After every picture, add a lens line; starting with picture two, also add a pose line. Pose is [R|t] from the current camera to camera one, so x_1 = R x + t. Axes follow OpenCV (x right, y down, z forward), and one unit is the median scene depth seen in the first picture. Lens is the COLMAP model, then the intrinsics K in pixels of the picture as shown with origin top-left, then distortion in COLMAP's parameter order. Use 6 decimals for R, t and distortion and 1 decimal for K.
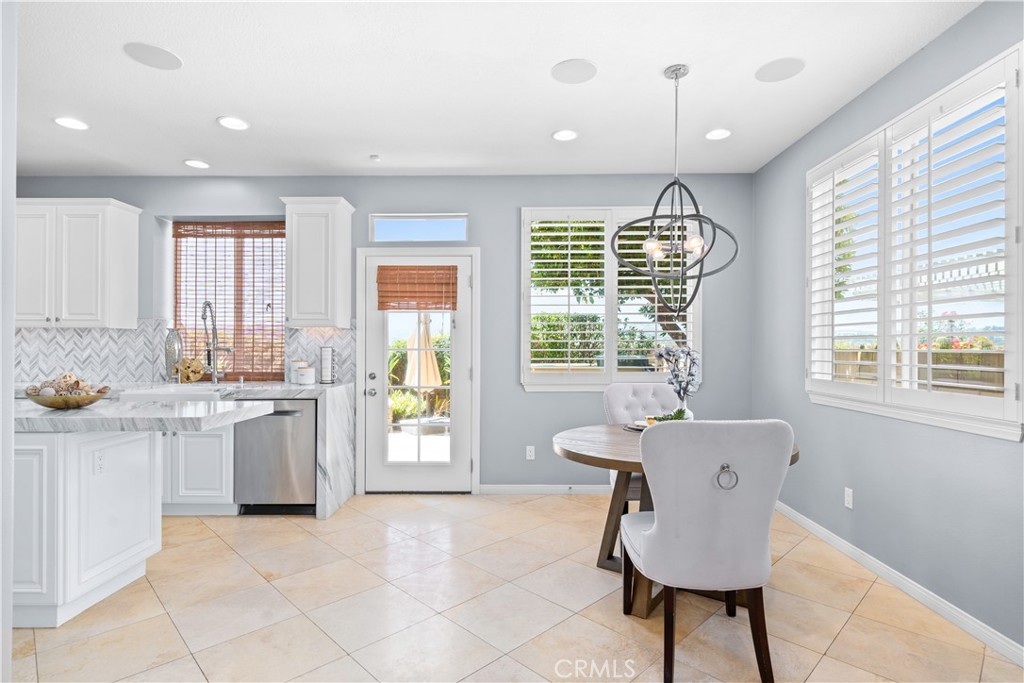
lens RADIAL K [[519.4, 0, 513.0], [0, 519.4, 346.0], [0, 0, 1]] dist [0.003227, 0.000349]
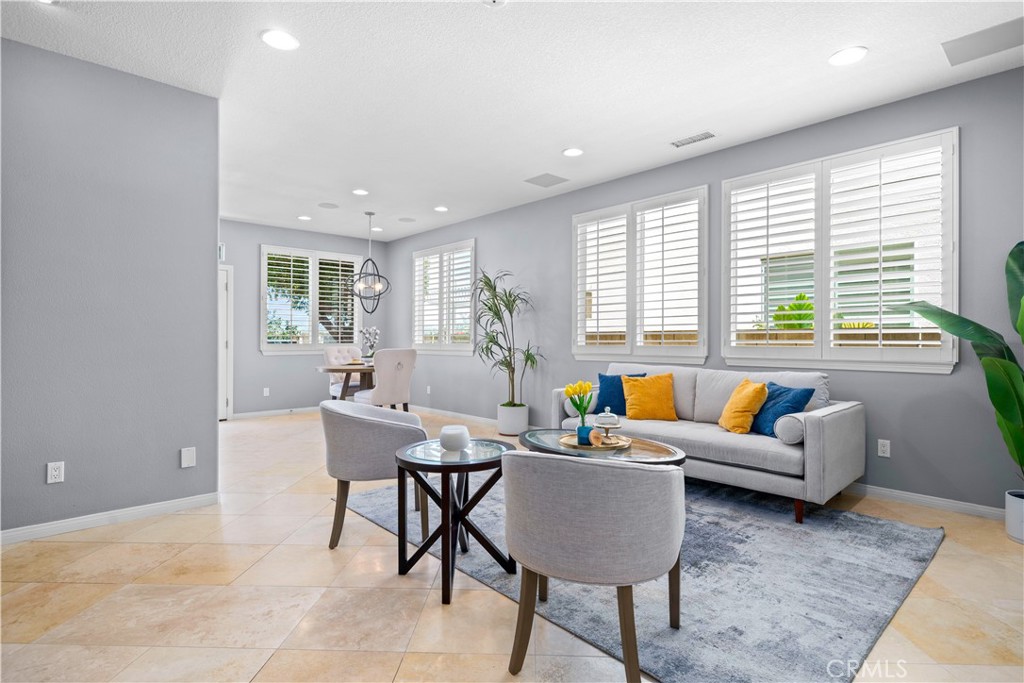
lens RADIAL K [[519.4, 0, 513.0], [0, 519.4, 346.0], [0, 0, 1]] dist [0.003227, 0.000349]
pose [[0.730877, -0.007157, 0.682471, -0.655194], [-0.003374, 0.999895, 0.014099, 0.039013], [-0.682500, -0.012607, 0.730776, -0.945654]]
